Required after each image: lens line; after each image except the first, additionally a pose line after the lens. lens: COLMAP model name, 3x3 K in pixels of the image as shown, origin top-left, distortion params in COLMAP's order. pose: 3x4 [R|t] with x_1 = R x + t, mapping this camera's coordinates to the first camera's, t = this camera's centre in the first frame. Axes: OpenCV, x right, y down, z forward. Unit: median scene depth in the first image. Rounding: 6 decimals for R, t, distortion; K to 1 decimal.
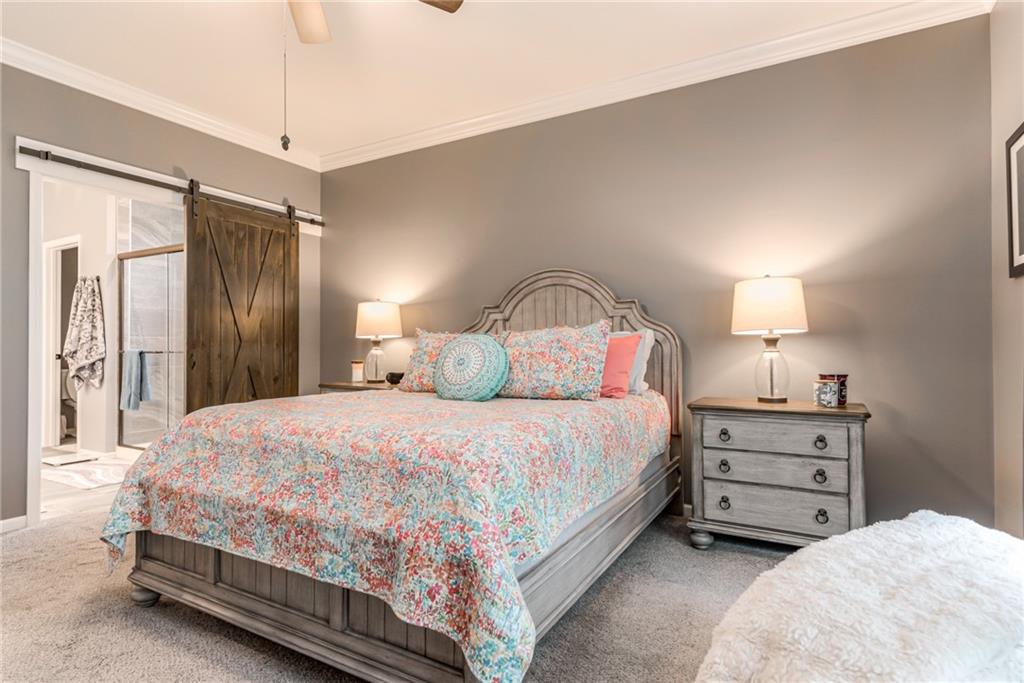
lens RADIAL K [[547.9, 0, 504.4], [0, 547.9, 331.9], [0, 0, 1]] dist [0.019031, -0.002537]
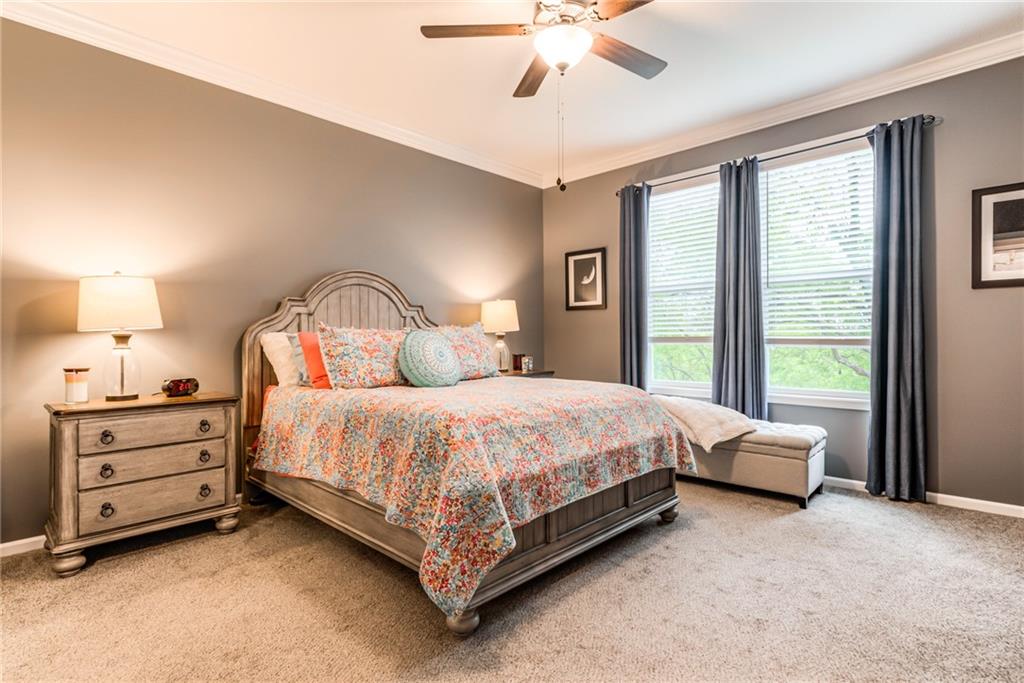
lens RADIAL K [[510.7, 0, 505.8], [0, 510.7, 346.5], [0, 0, 1]] dist [0.010686, -0.001957]
pose [[0.235740, -0.017665, 0.971656, -0.848322], [-0.016389, 0.999620, 0.022149, 0.011362], [-0.971678, -0.021146, 0.235361, 0.452960]]
